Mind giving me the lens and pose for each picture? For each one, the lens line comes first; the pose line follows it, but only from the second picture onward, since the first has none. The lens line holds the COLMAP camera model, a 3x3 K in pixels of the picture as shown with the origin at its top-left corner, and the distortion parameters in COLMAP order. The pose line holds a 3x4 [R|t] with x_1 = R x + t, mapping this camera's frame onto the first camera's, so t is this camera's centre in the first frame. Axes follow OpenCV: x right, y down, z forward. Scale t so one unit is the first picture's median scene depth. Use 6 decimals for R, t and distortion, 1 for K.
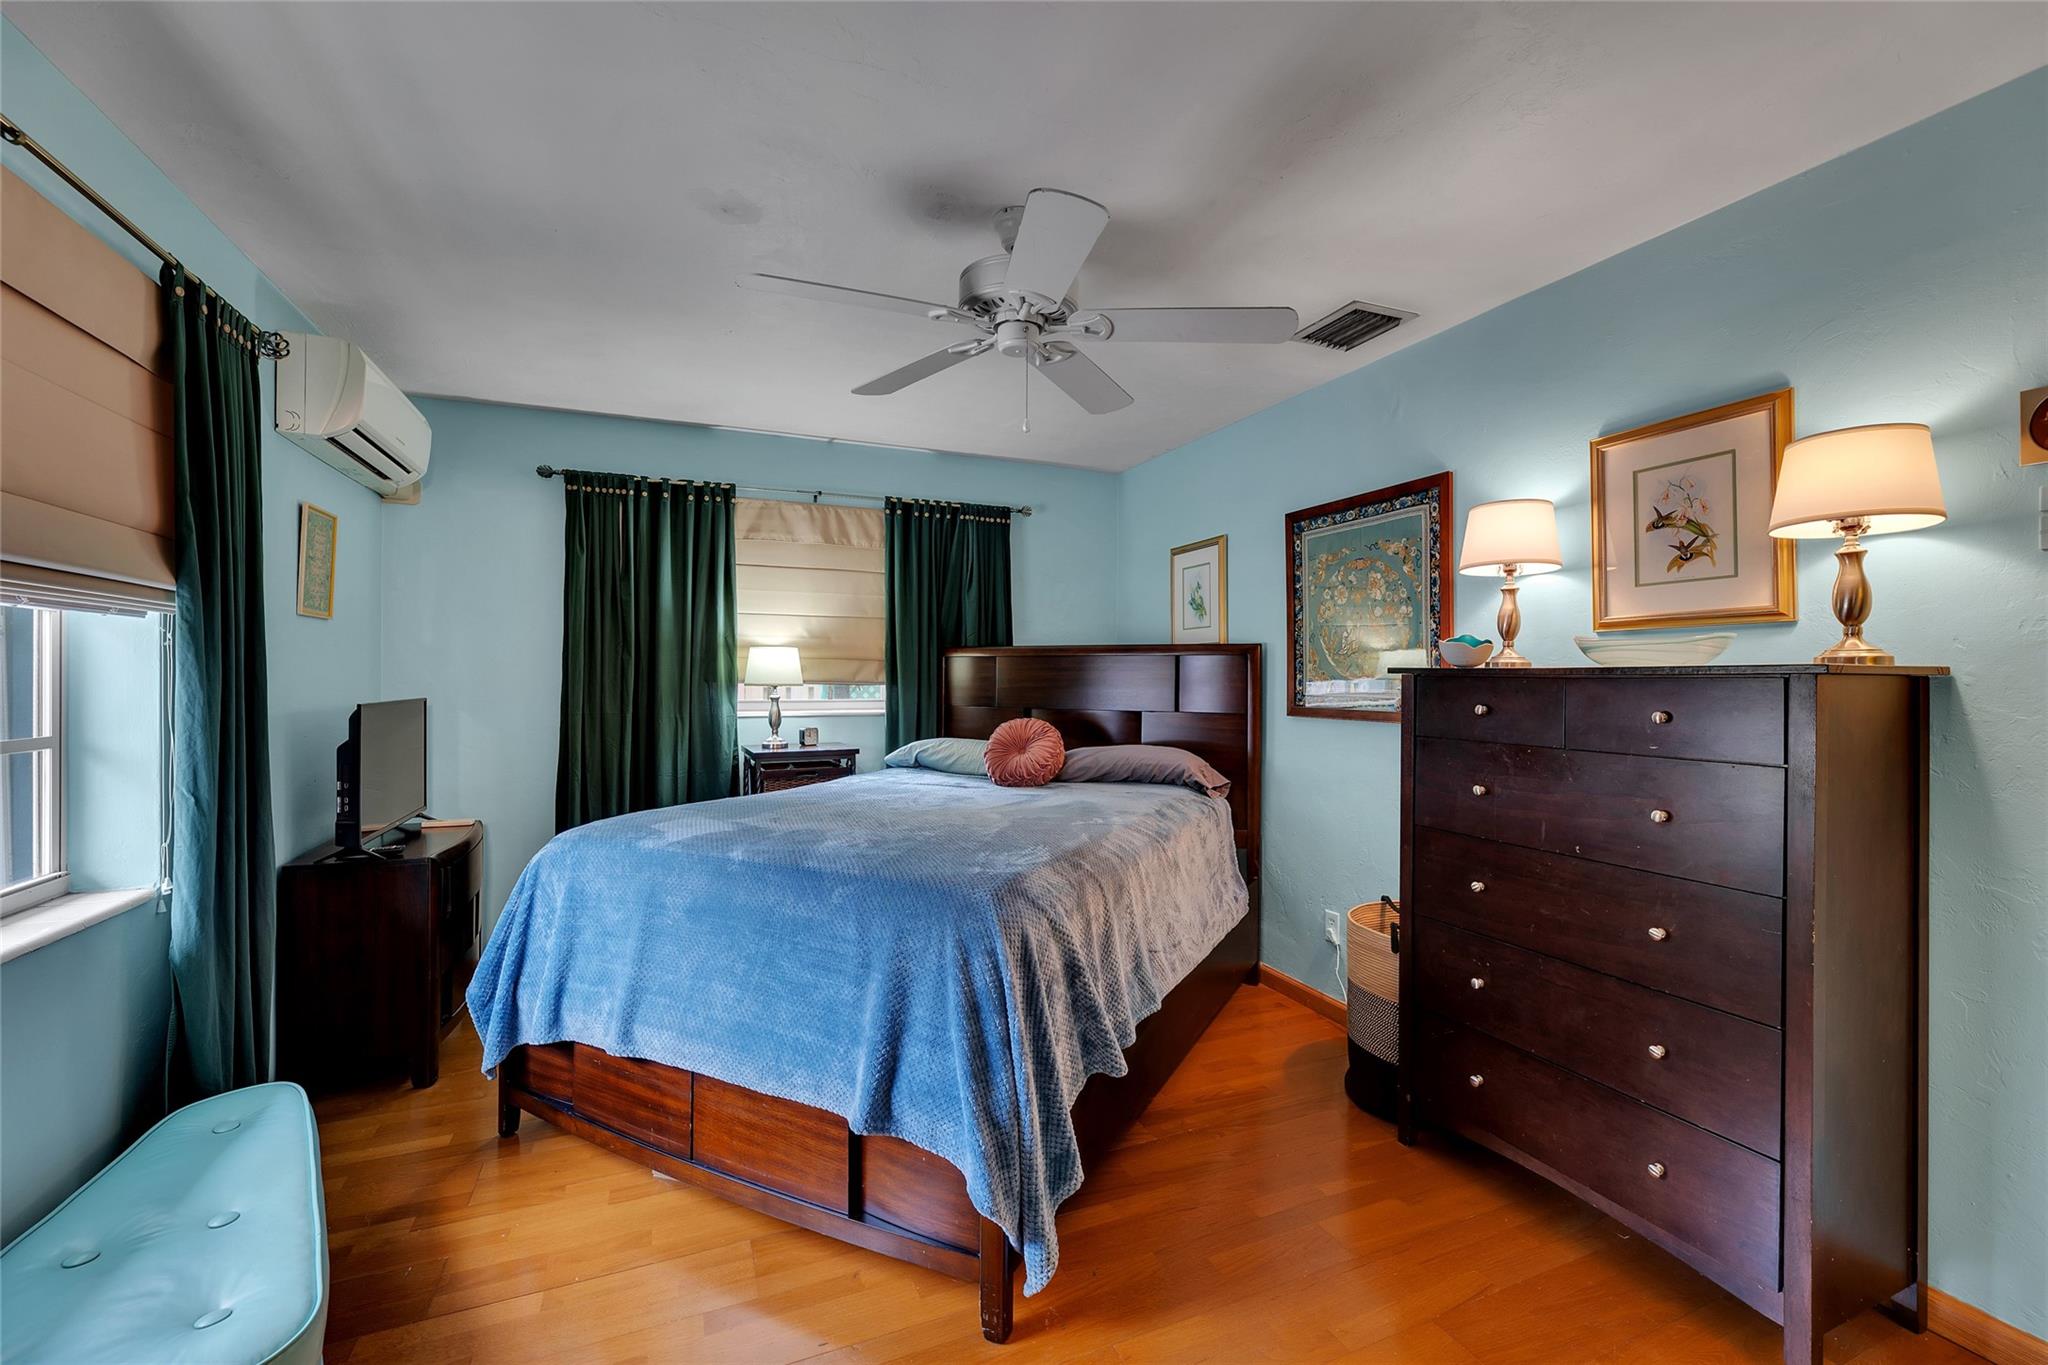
lens RADIAL K [[830.7, 0, 1021.2], [0, 830.7, 677.3], [0, 0, 1]] dist [0.001435, 0.000442]
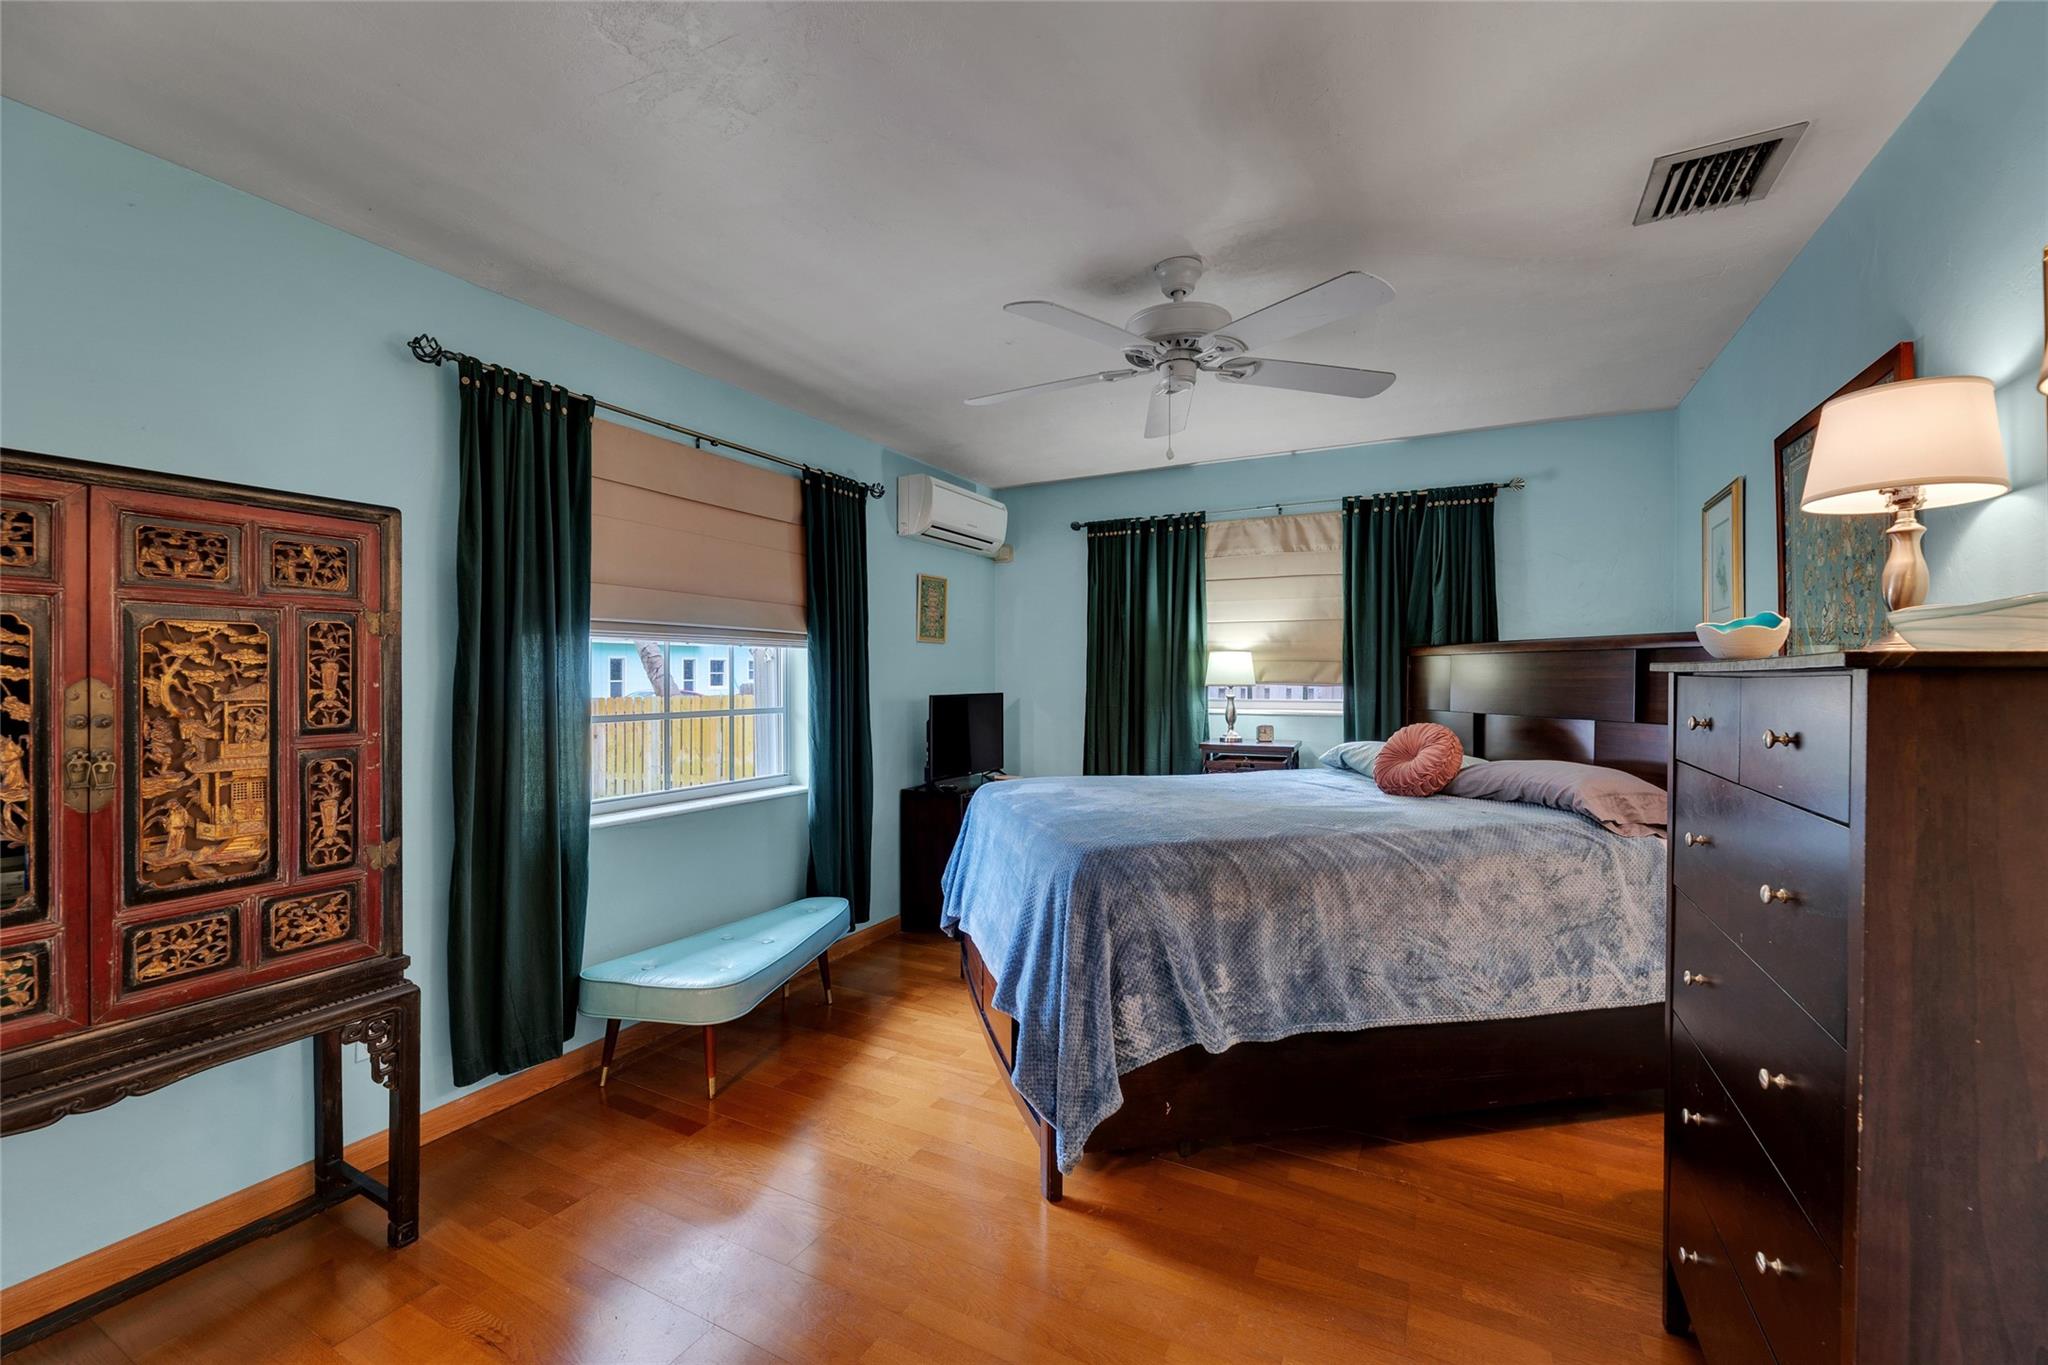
lens RADIAL K [[830.7, 0, 1017.5], [0, 830.7, 684.2], [0, 0, 1]] dist [0.001435, 0.000442]
pose [[0.633098, 0.003688, -0.774063, 0.384513], [0.000132, 0.999988, 0.004873, 0.002159], [0.774072, -0.003187, 0.633090, 0.067856]]
